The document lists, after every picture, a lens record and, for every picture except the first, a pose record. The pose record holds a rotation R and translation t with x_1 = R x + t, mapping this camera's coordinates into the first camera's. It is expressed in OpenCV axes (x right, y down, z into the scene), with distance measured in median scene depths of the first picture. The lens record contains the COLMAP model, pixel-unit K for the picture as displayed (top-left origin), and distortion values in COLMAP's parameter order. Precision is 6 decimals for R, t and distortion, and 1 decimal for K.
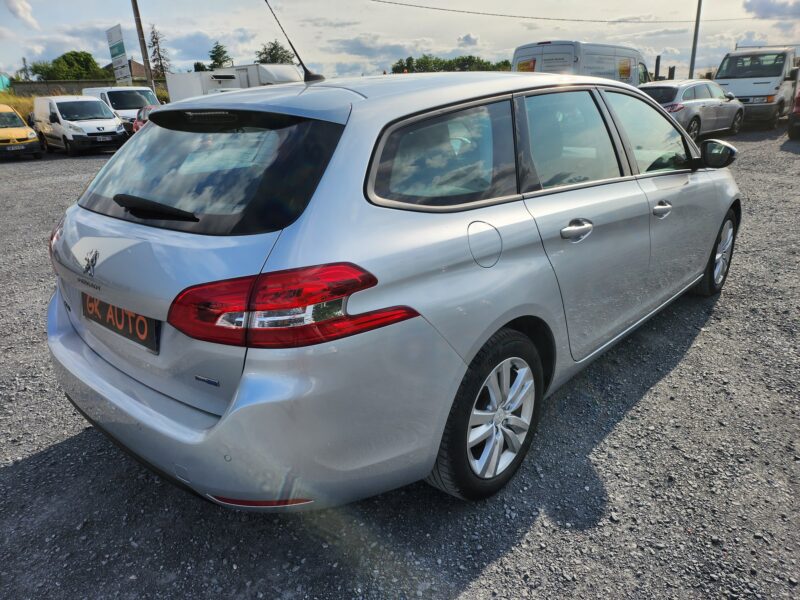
lens RADIAL K [[610.4, 0, 400.0], [0, 610.4, 300.0], [0, 0, 1]] dist [0.066445, -0.076629]
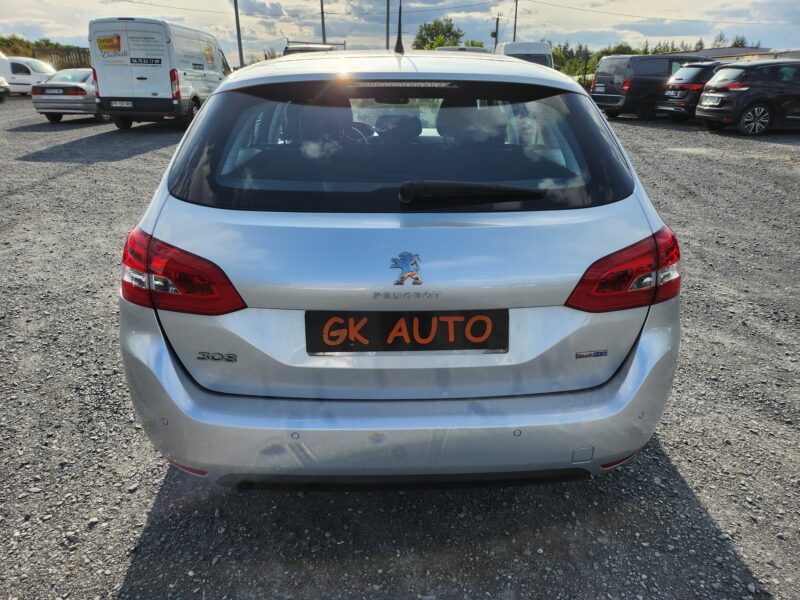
lens RADIAL K [[610.4, 0, 400.0], [0, 610.4, 300.0], [0, 0, 1]] dist [0.066445, -0.076629]
pose [[0.700826, -0.209075, 0.682005, -0.196905], [0.196302, 0.975695, 0.097389, -0.018513], [-0.685791, 0.065626, 0.724834, 0.081596]]
